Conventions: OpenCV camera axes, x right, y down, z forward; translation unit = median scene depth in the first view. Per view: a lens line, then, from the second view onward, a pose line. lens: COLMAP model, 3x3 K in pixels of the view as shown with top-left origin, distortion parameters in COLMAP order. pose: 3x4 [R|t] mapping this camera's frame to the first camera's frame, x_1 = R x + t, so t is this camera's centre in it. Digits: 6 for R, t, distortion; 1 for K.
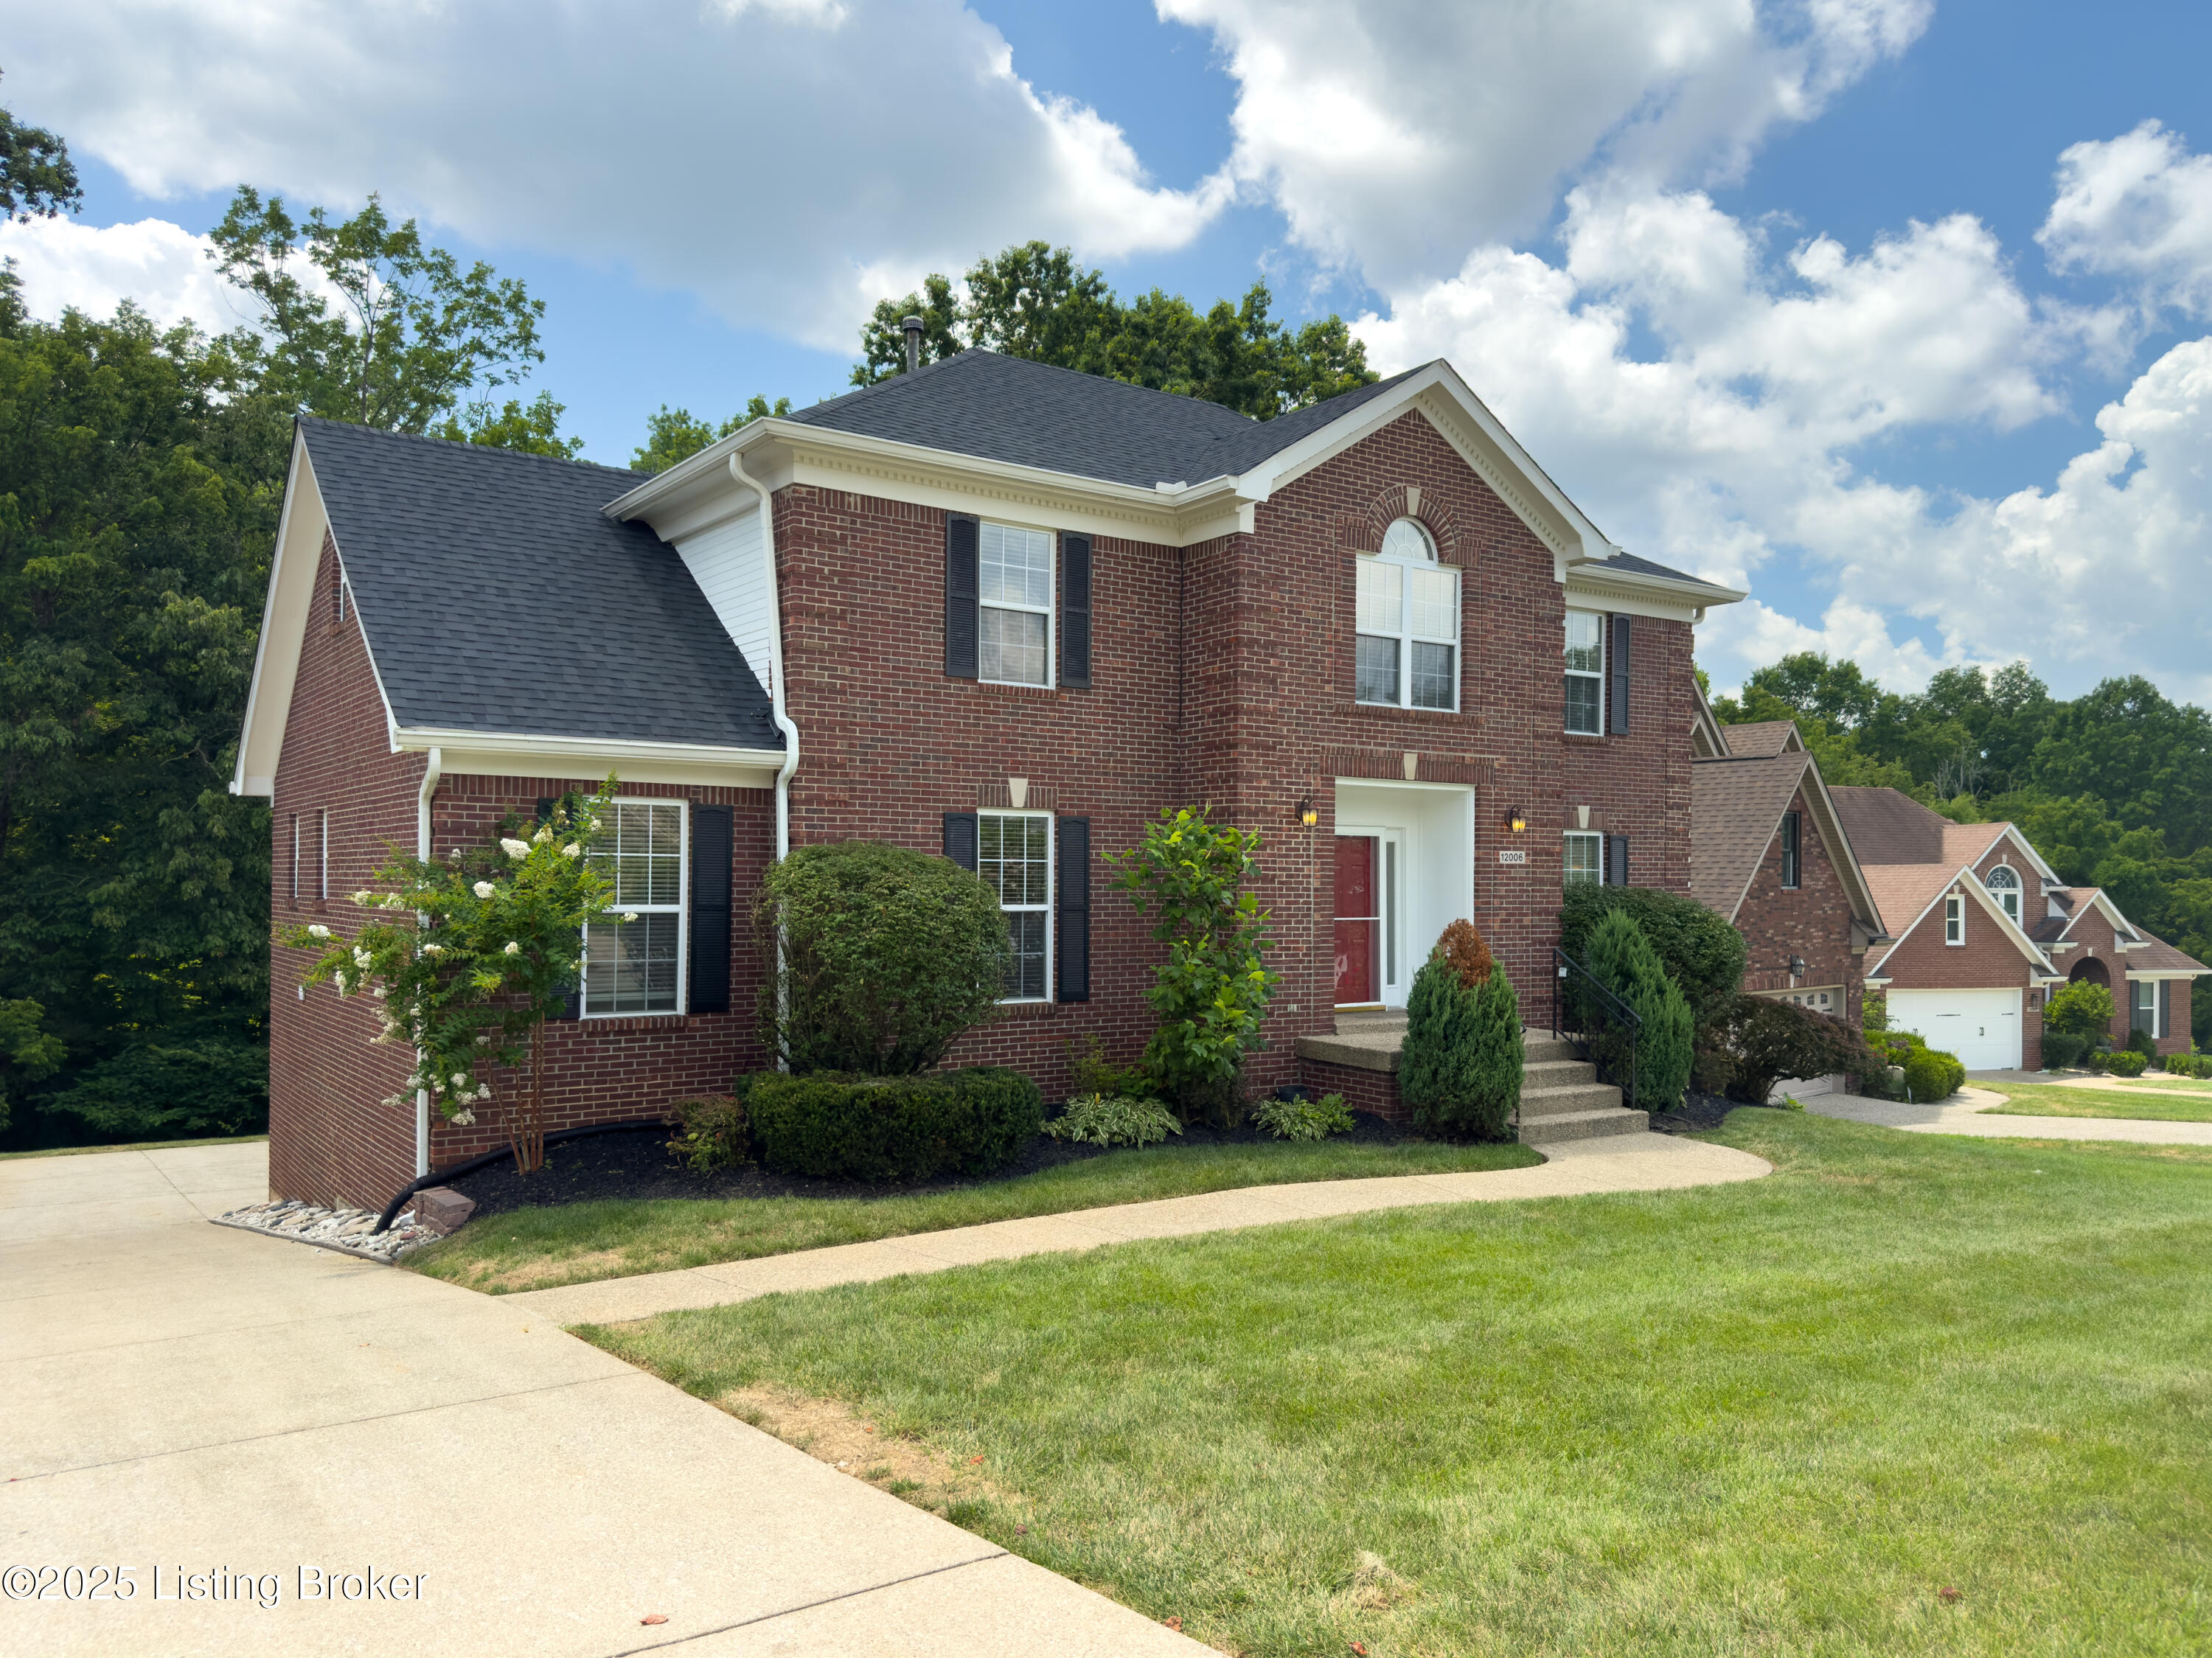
lens RADIAL K [[1715.3, 0, 1103.7], [0, 1715.3, 851.5], [0, 0, 1]] dist [-0.008242, -0.017438]
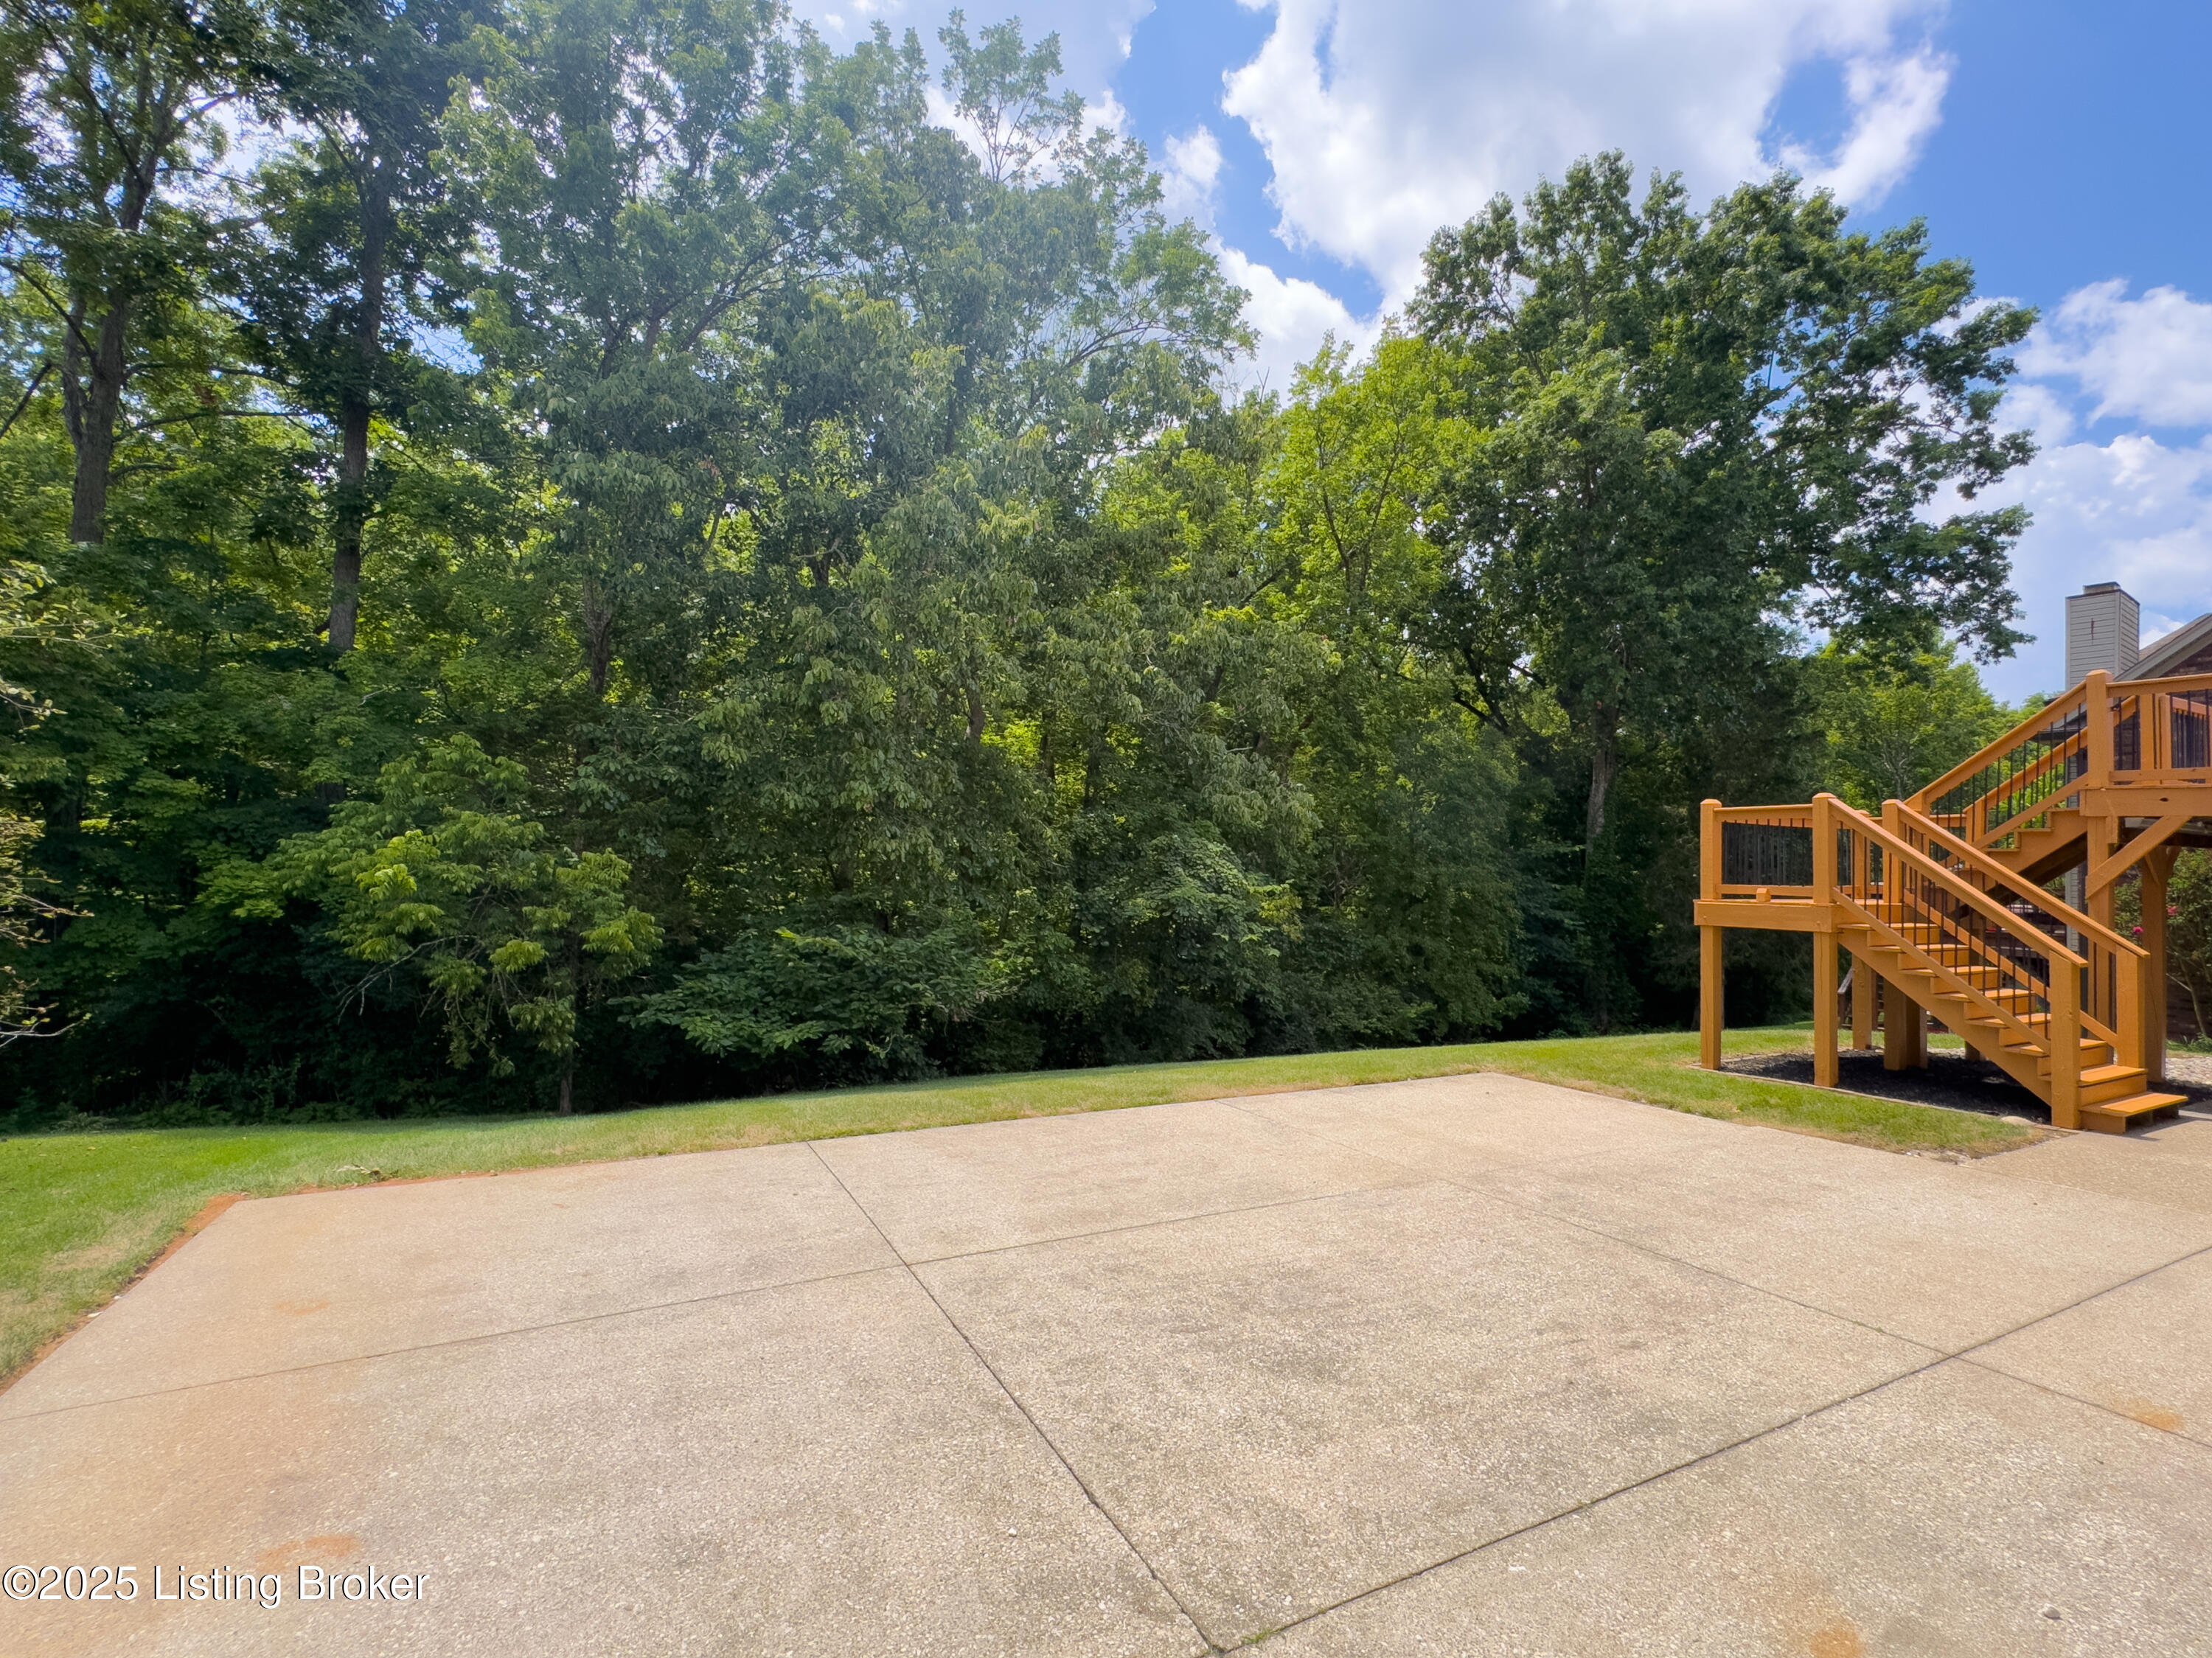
lens RADIAL K [[1030.7, 0, 1127.9], [0, 1030.7, 825.0], [0, 0, 1]] dist [-0.005802, -0.000442]
pose [[0.990564, 0.006890, -0.136881, -0.353746], [-0.010420, 0.999631, -0.025089, 0.078541], [0.136657, 0.026279, 0.990270, 0.593226]]
